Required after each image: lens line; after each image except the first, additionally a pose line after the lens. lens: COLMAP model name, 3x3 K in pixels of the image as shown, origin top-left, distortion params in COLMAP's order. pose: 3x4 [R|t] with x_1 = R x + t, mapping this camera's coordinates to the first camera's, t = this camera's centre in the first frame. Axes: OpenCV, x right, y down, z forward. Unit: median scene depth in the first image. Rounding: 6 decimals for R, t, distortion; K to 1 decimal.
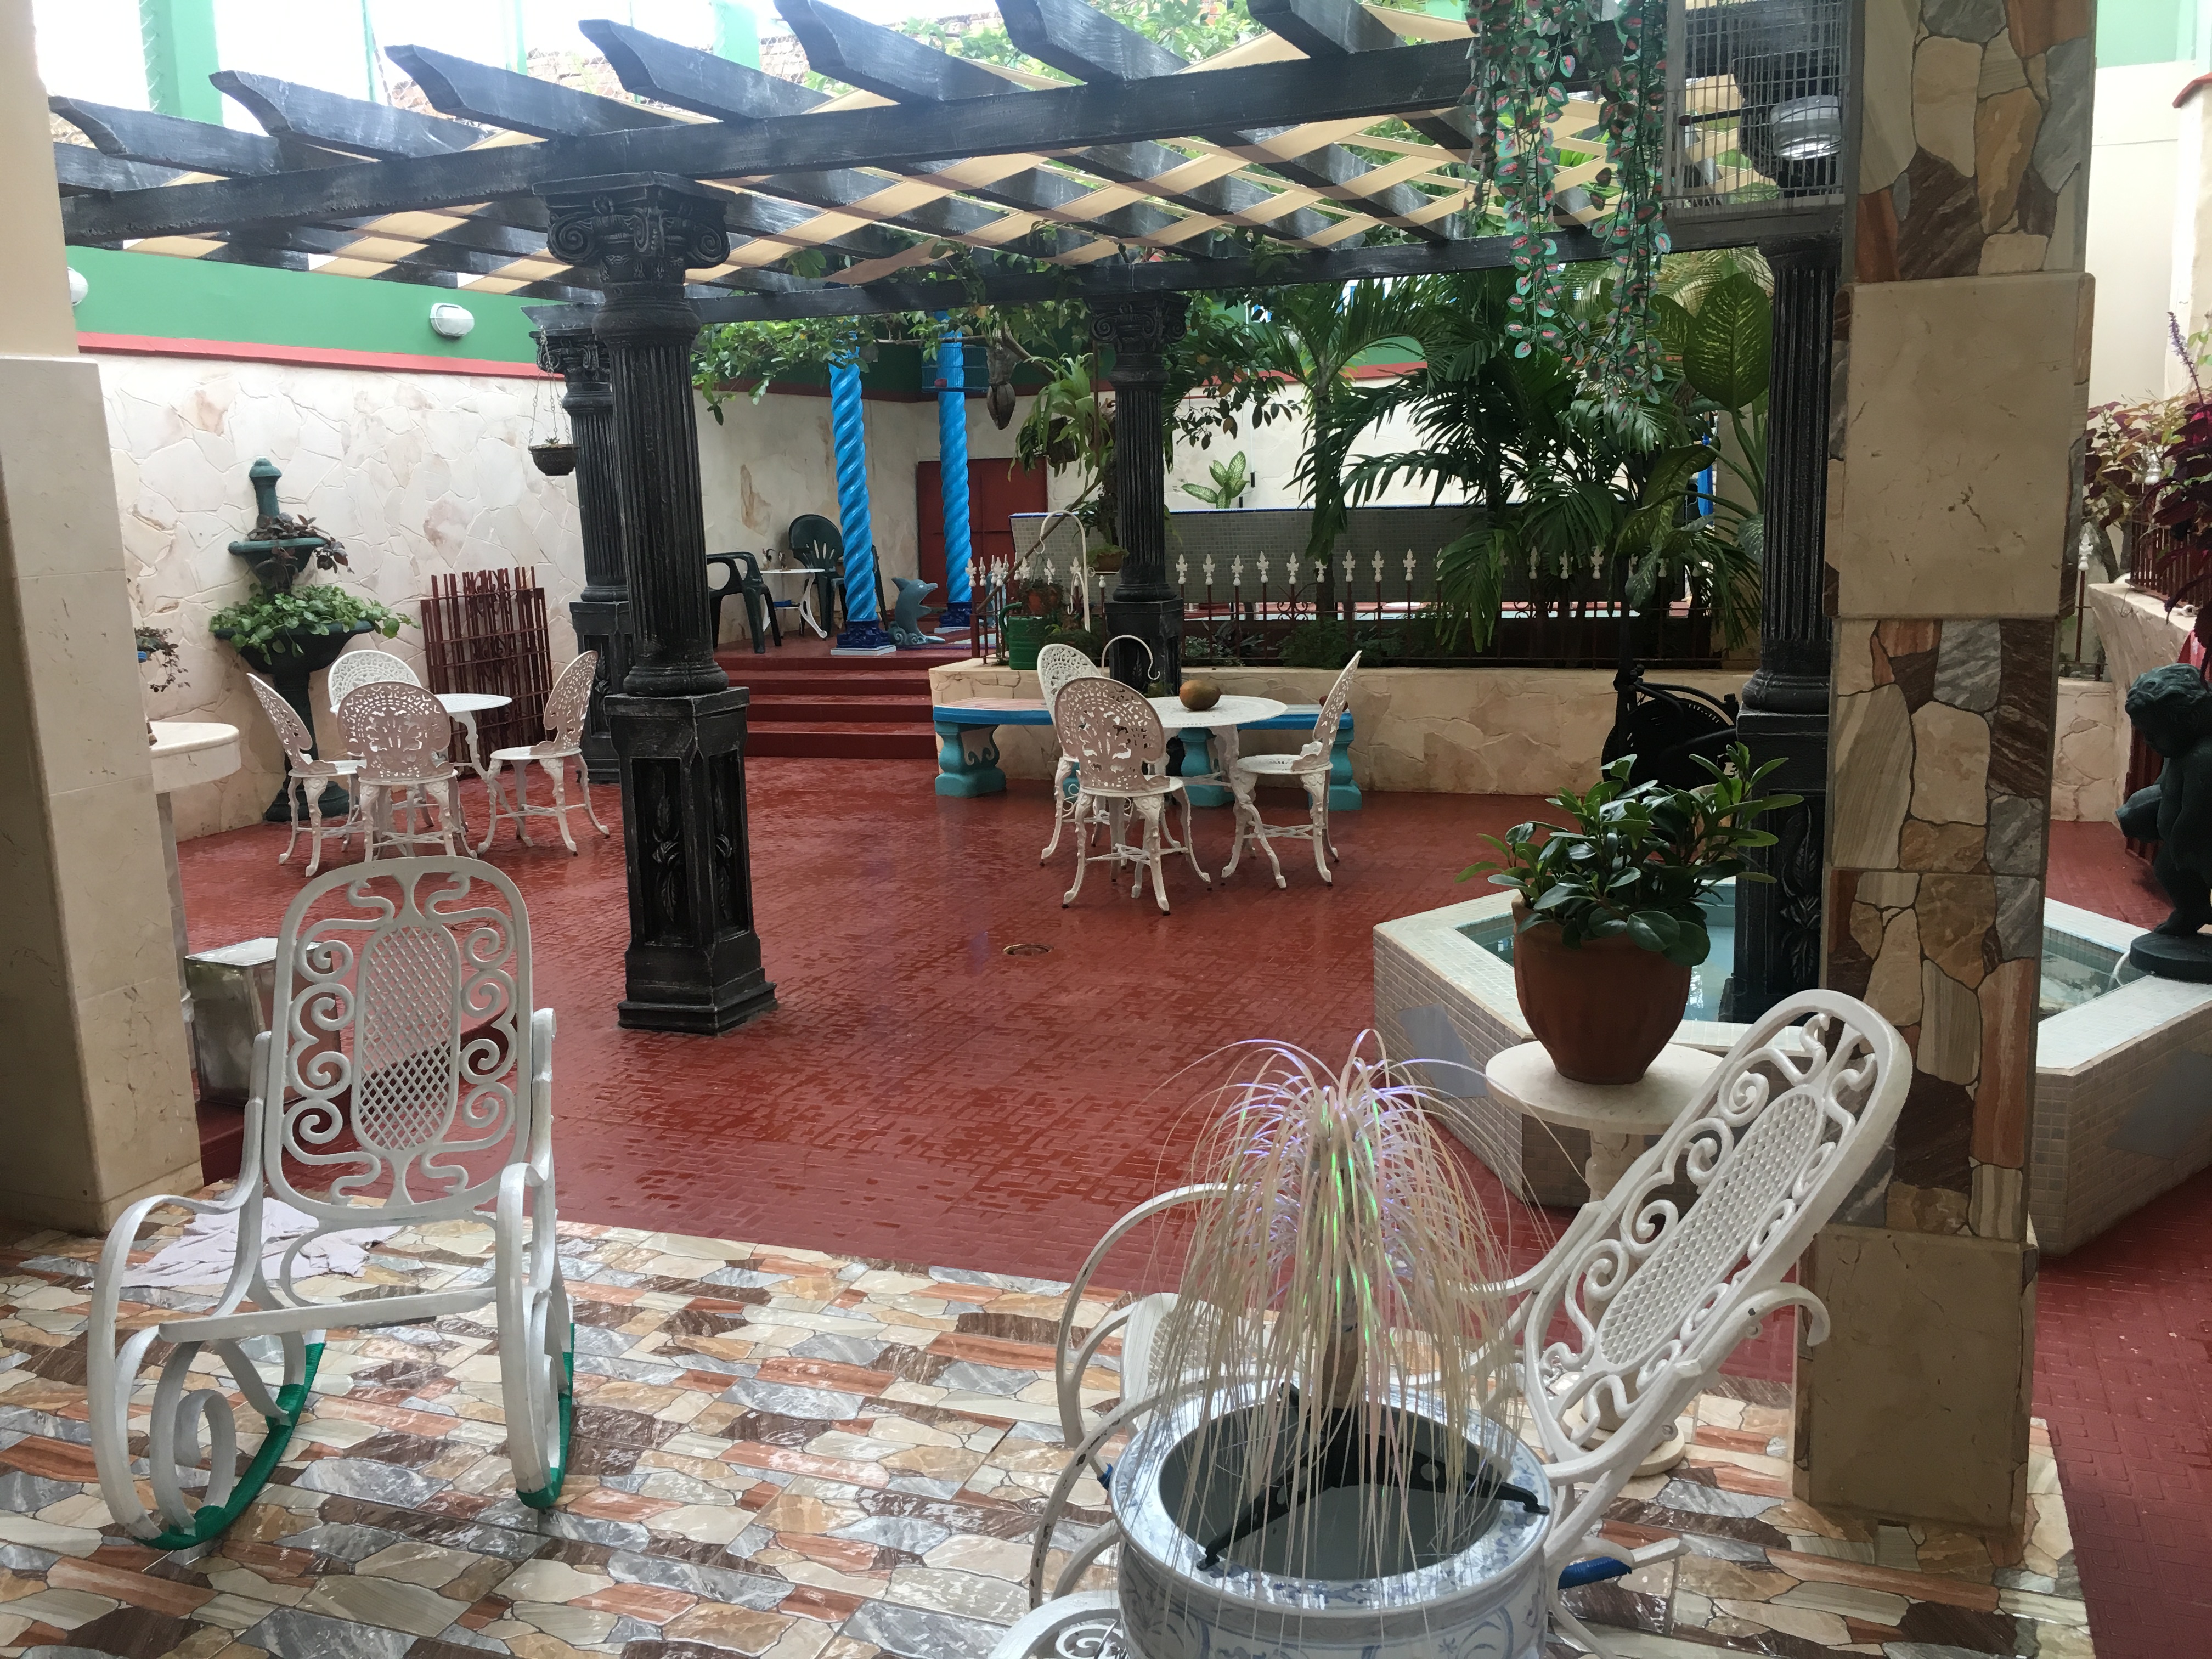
lens RADIAL K [[1872.3, 0, 1101.4], [0, 1872.3, 830.1], [0, 0, 1]] dist [0.063317, -0.081269]
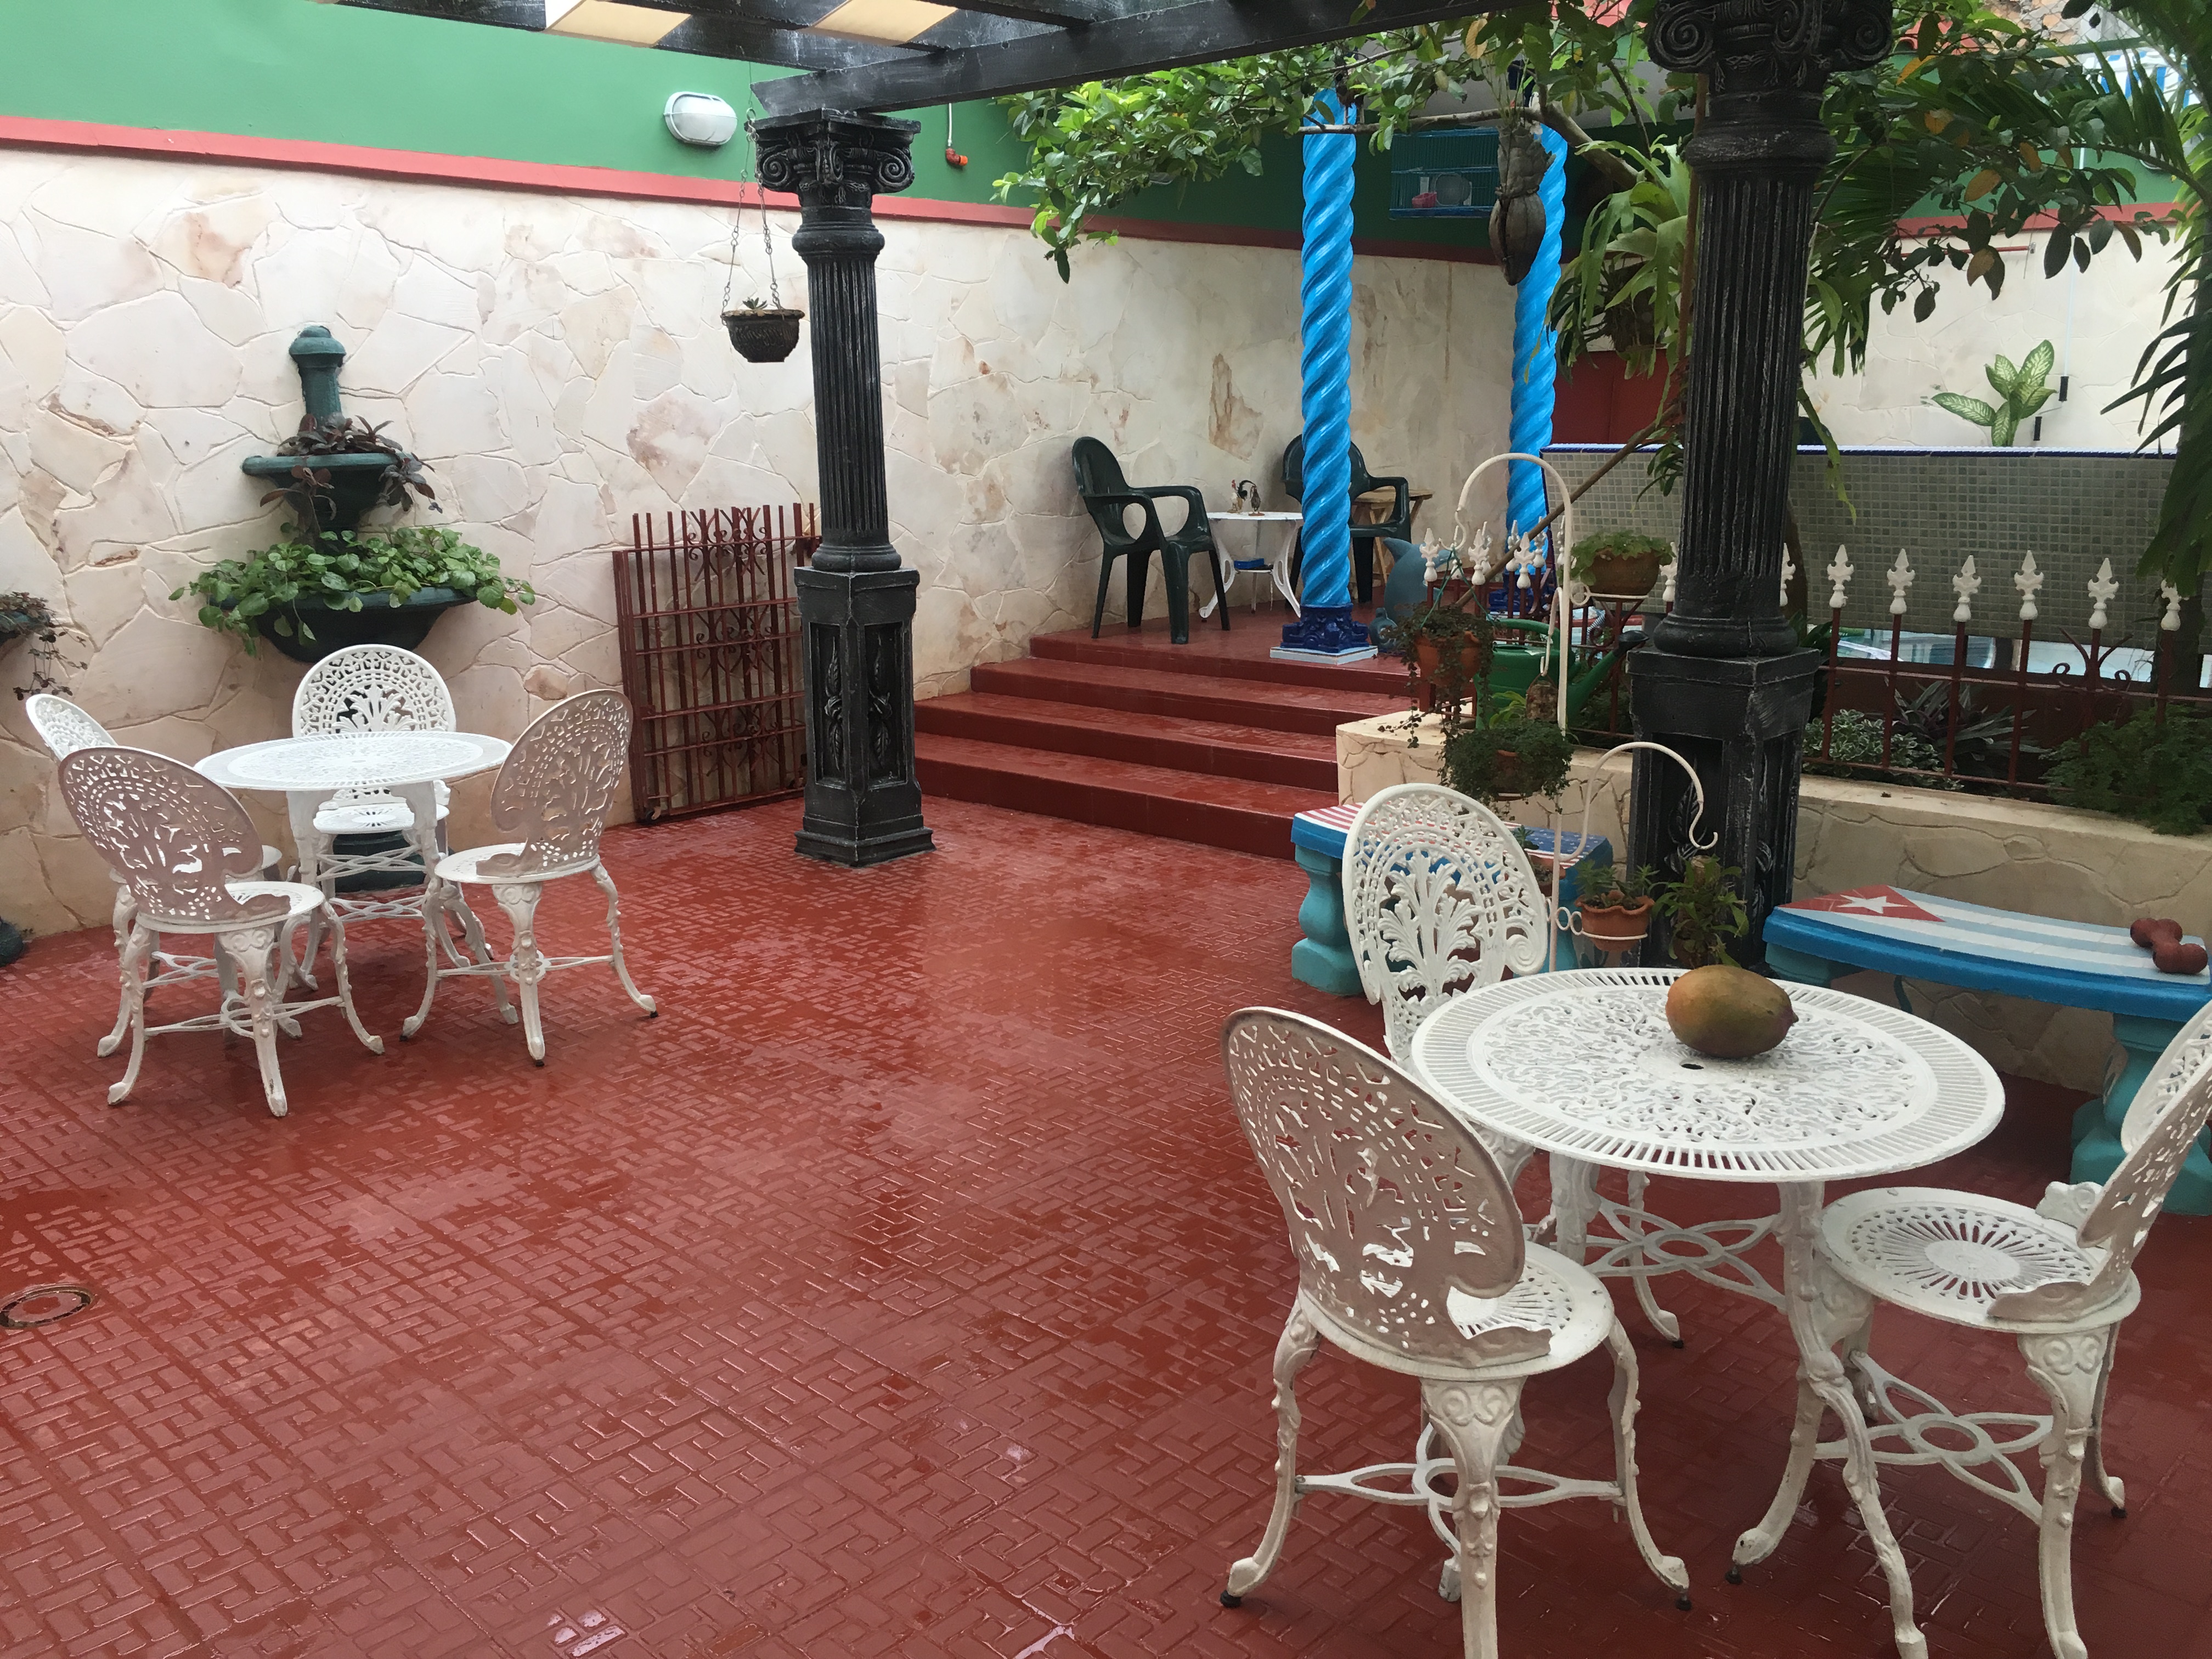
lens RADIAL K [[1872.3, 0, 1103.8], [0, 1872.3, 821.3], [0, 0, 1]] dist [0.063317, -0.081269]
pose [[0.923092, 0.106611, -0.369506, 0.053470], [-0.089323, 0.993968, 0.063638, -0.089998], [0.374062, -0.025739, 0.927047, 0.478576]]
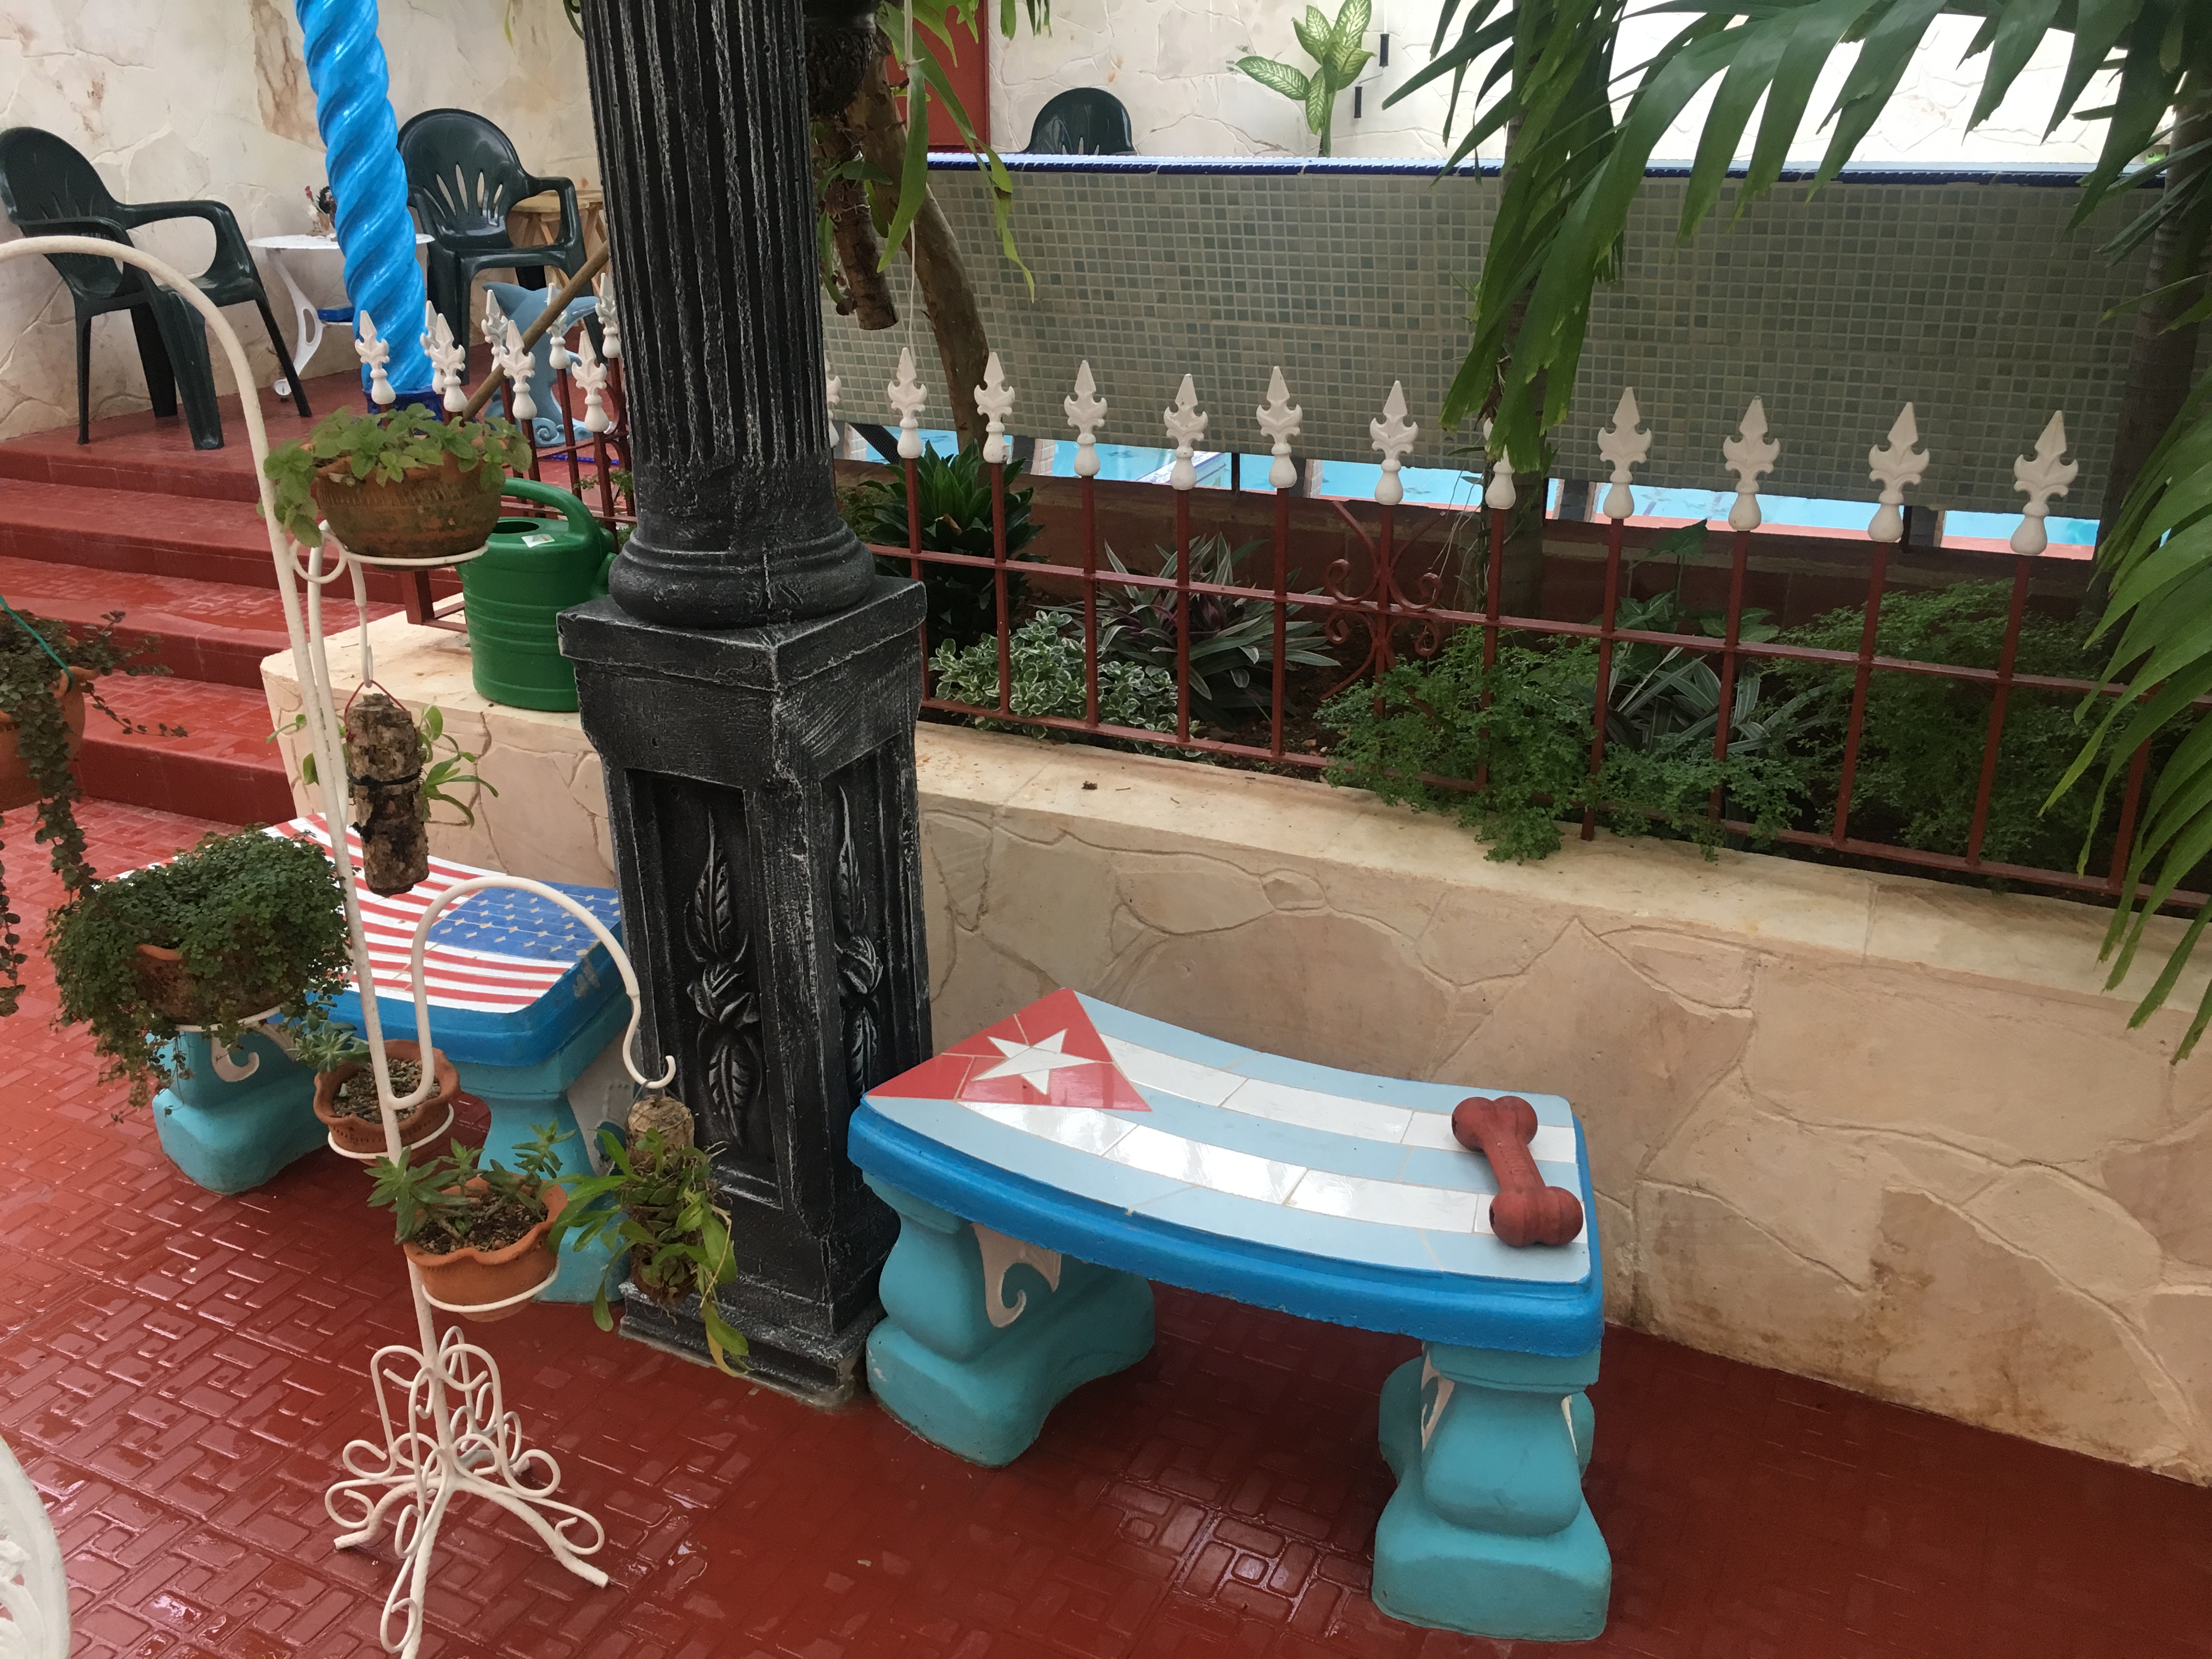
lens RADIAL K [[1872.3, 0, 1113.6], [0, 1872.3, 832.7], [0, 0, 1]] dist [0.063317, -0.081269]
pose [[0.996431, 0.048633, -0.068996, 0.081130], [-0.032902, 0.976473, 0.213116, -0.135339], [0.077737, -0.210086, 0.974588, 0.708671]]
